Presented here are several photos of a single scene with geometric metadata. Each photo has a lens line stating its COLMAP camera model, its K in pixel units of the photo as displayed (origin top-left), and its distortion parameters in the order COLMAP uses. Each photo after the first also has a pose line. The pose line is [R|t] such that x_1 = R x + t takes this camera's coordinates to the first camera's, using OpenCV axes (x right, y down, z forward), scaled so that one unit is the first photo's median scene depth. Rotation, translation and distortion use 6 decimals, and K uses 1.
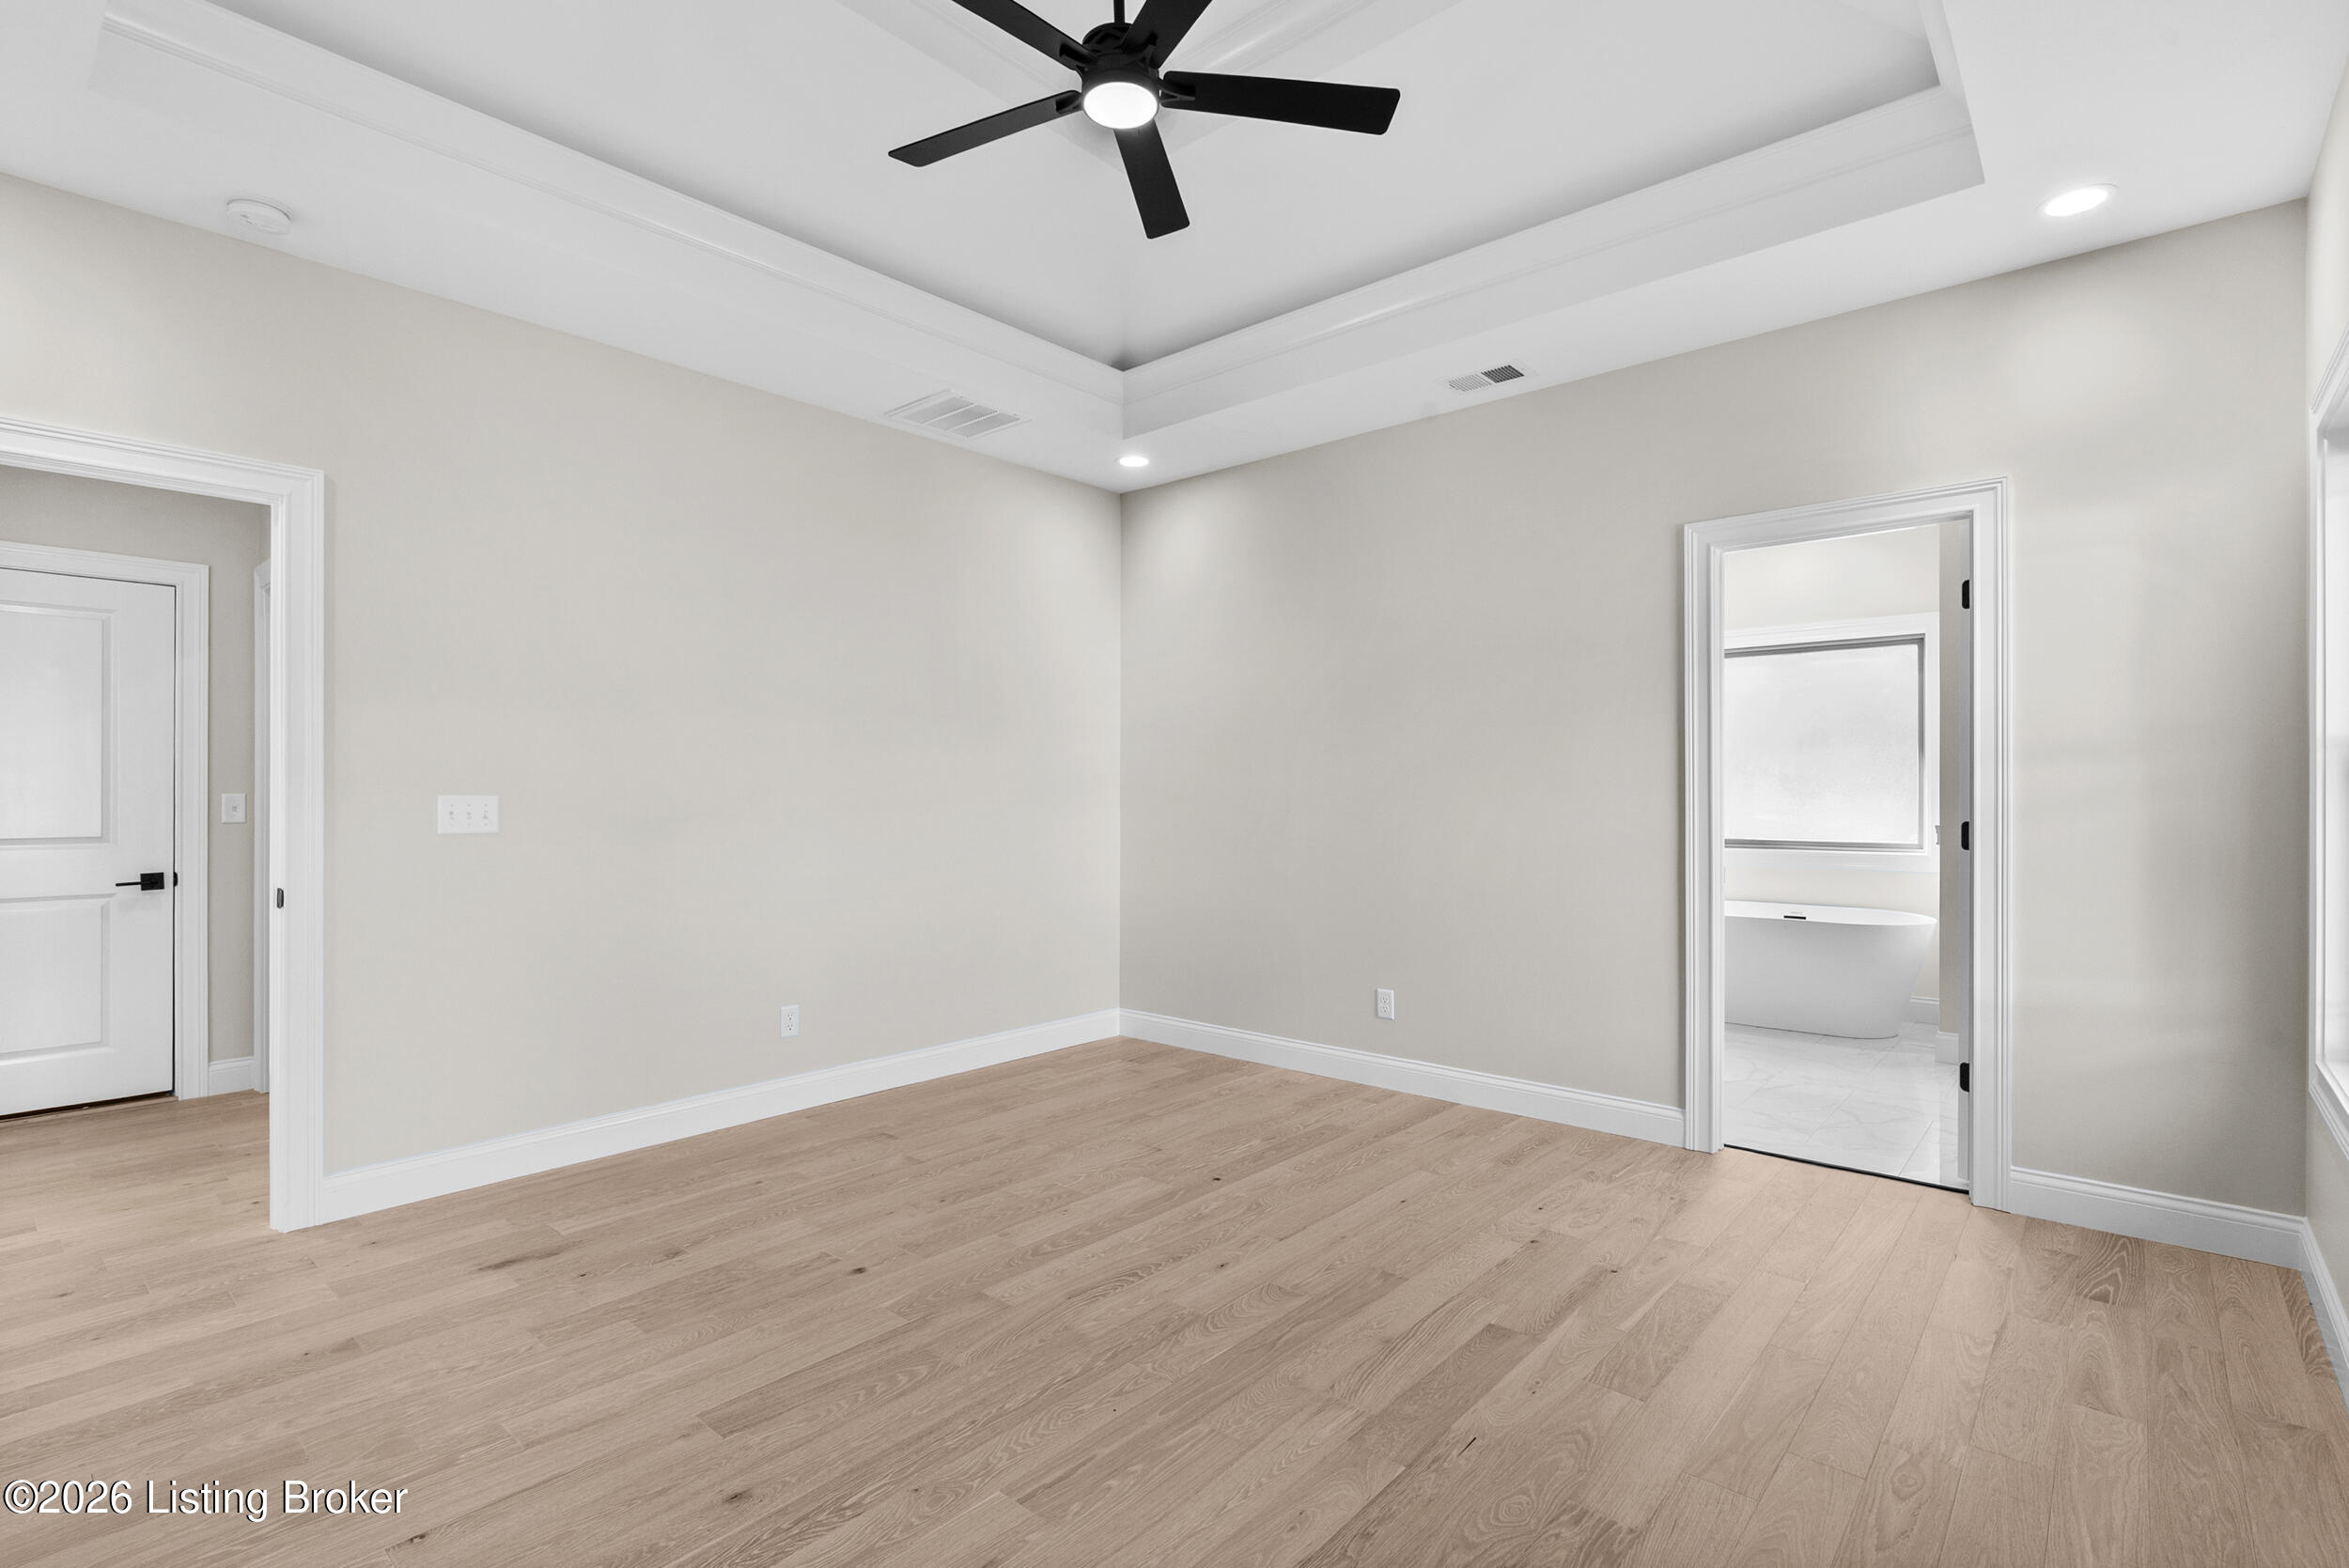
lens RADIAL K [[1080.0, 0, 1177.7], [0, 1080.0, 814.1], [0, 0, 1]] dist [-0.018168, 0.000148]
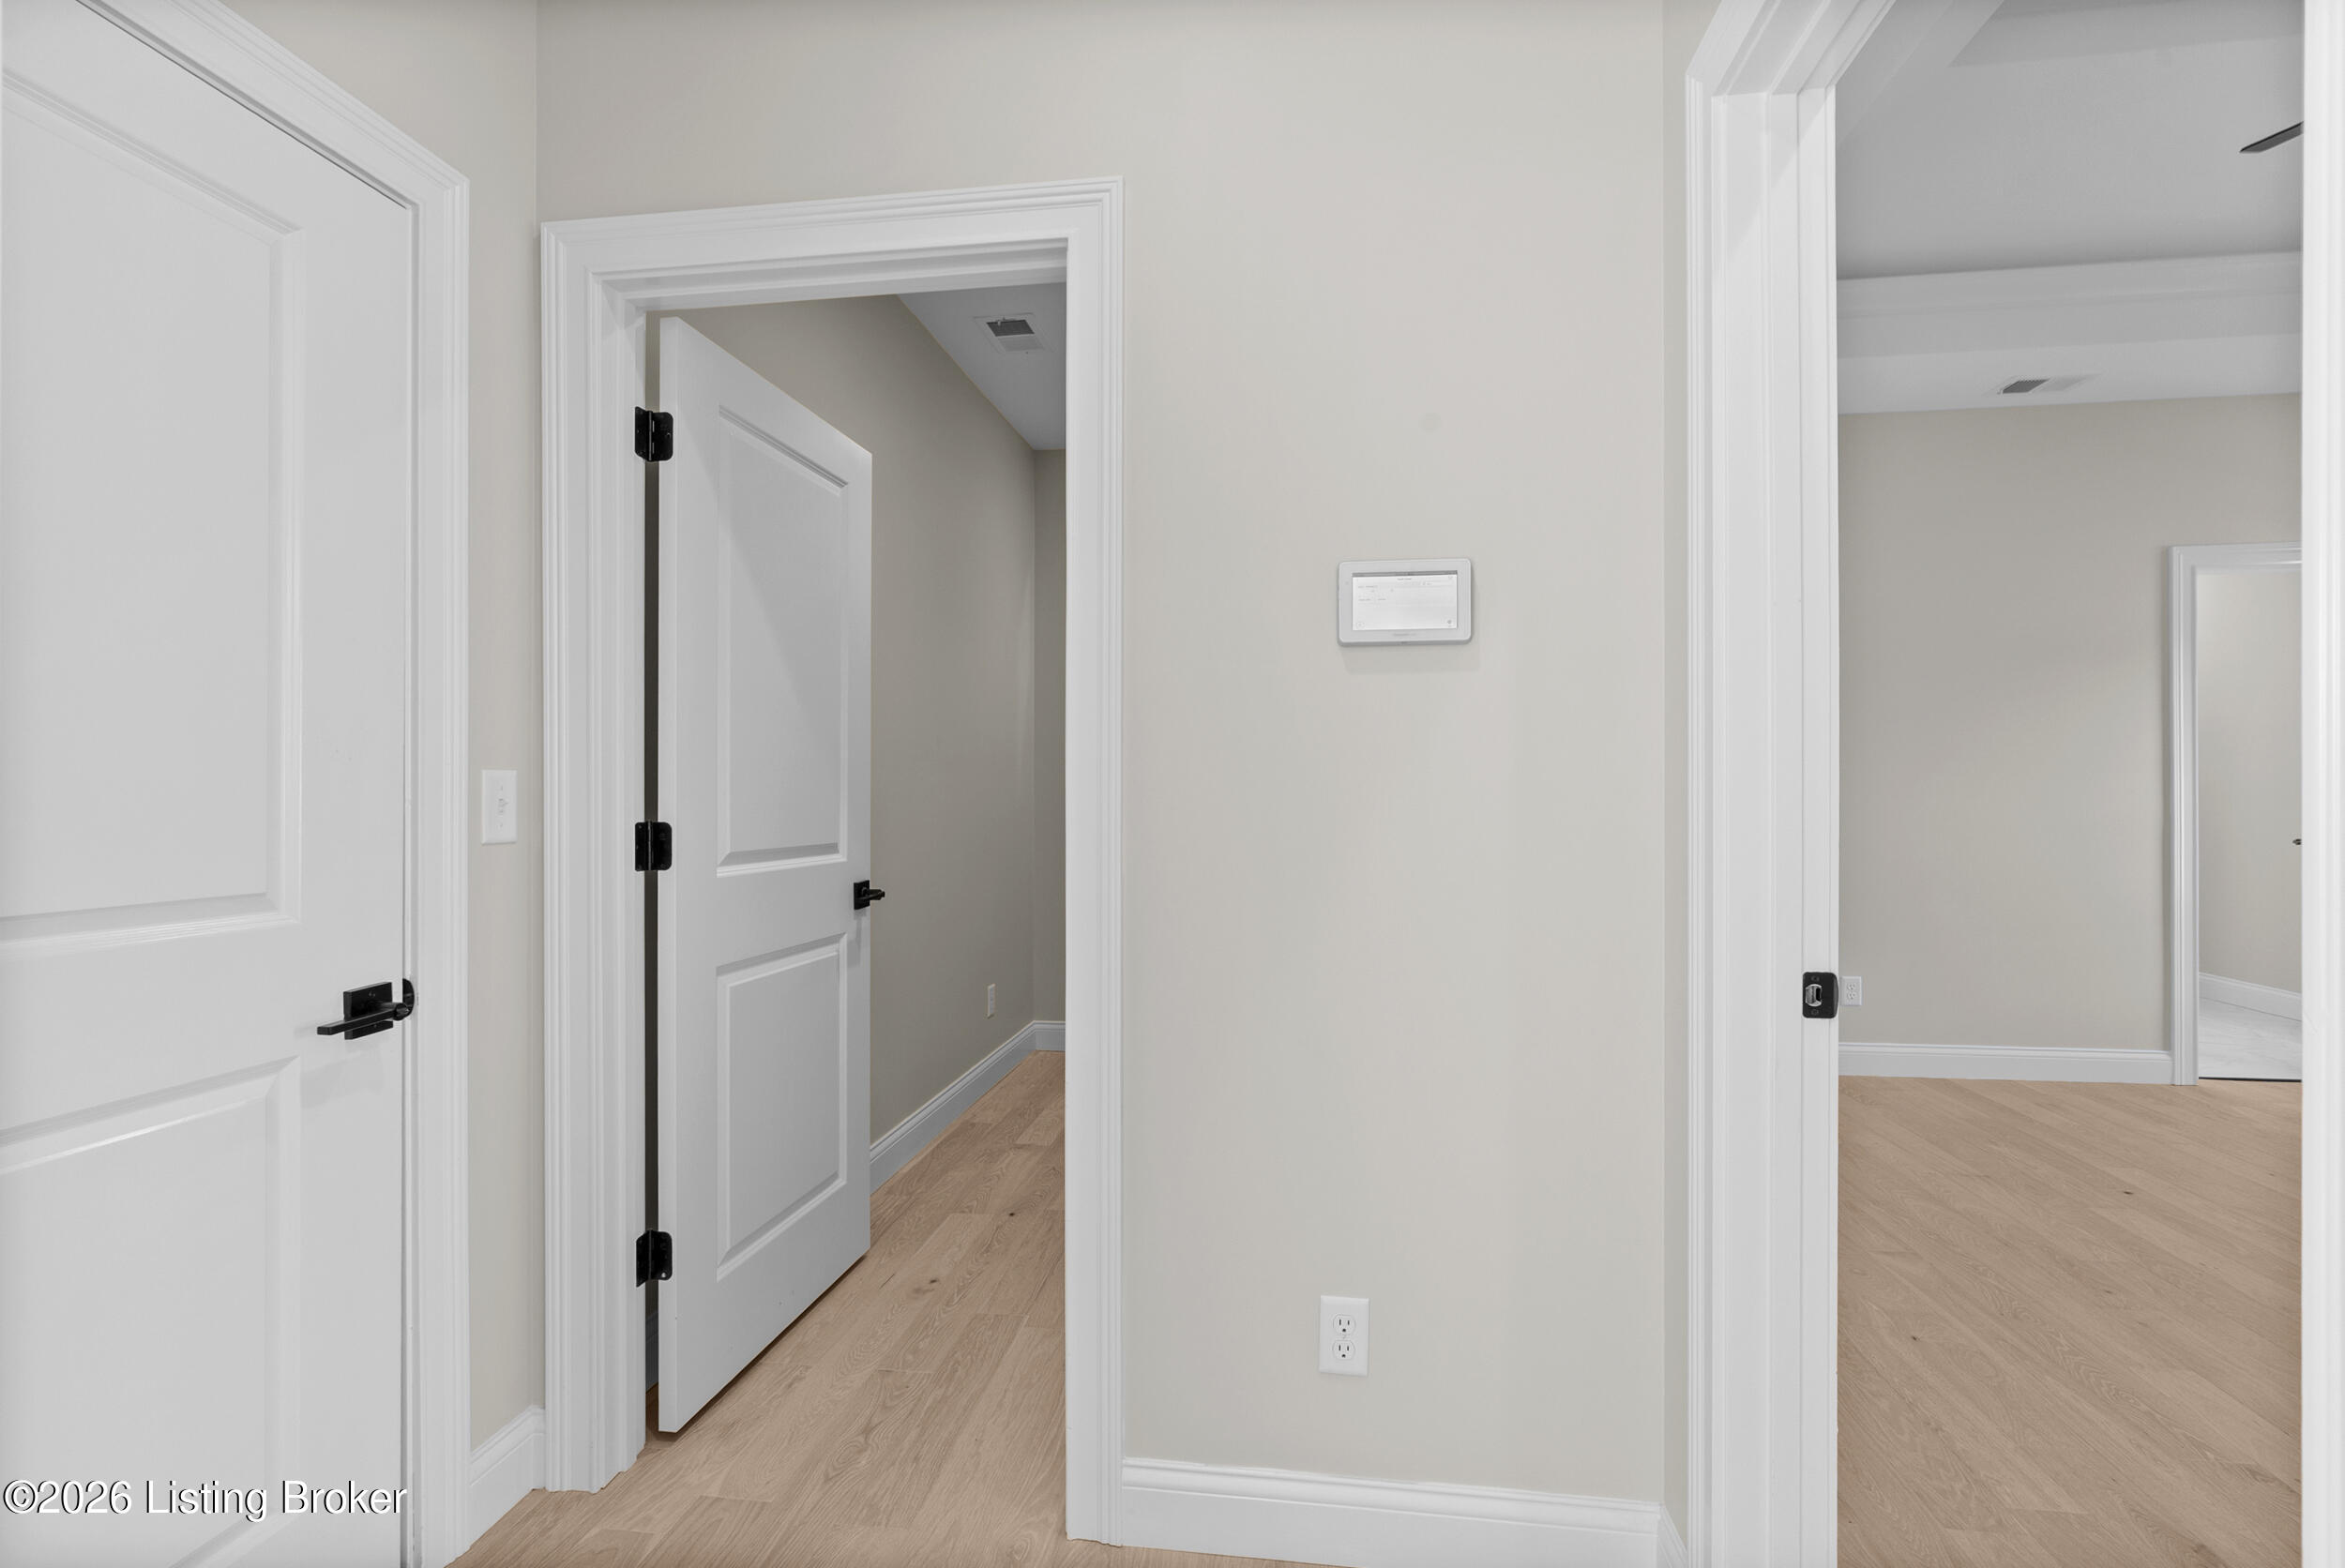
lens RADIAL K [[1072.3, 0, 1175.3], [0, 1072.3, 783.4], [0, 0, 1]] dist [-0.002114, 0.000009]
pose [[0.835857, 0.000672, 0.548947, -1.049666], [0.011024, 0.999777, -0.018010, -0.004202], [-0.548837, 0.021106, 0.835663, 0.616426]]
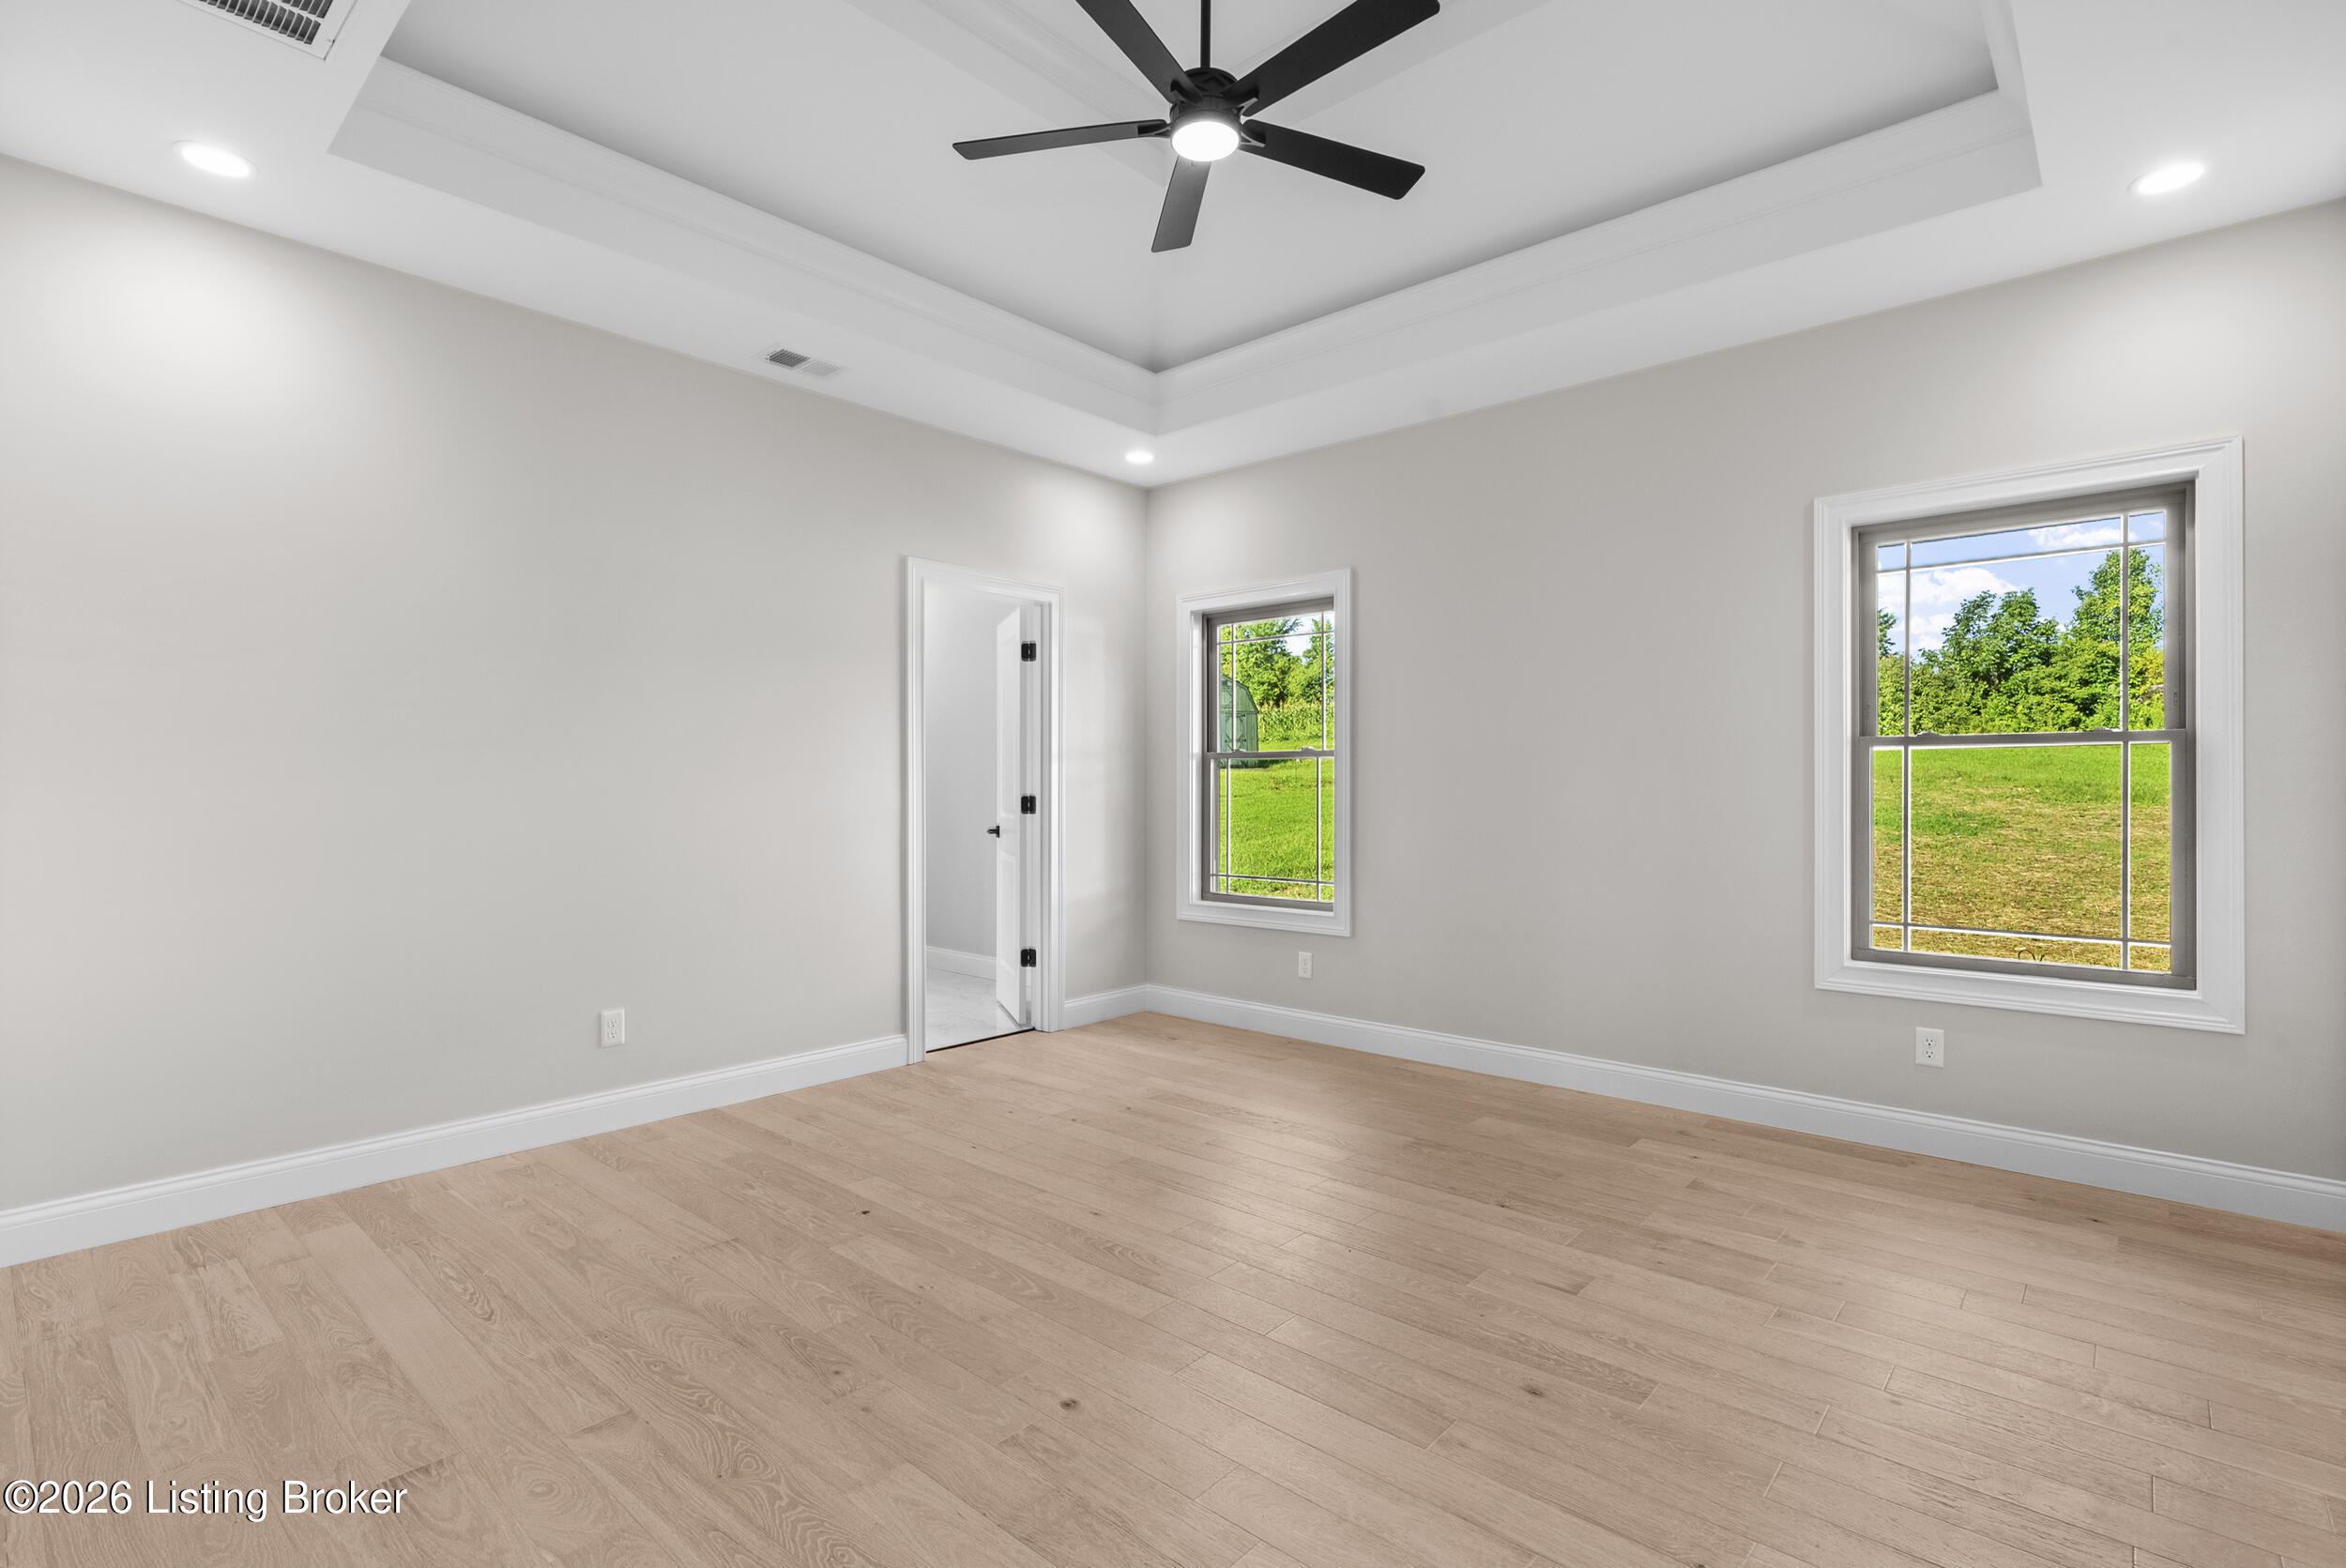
lens RADIAL K [[1103.4, 0, 1173.0], [0, 1103.4, 784.0], [0, 0, 1]] dist [-0.001257, -0.000031]
pose [[0.013954, 0.001277, 0.999902, -0.780033], [0.018554, 0.999827, -0.001536, -0.001929], [-0.999730, 0.018574, 0.013928, 0.668911]]
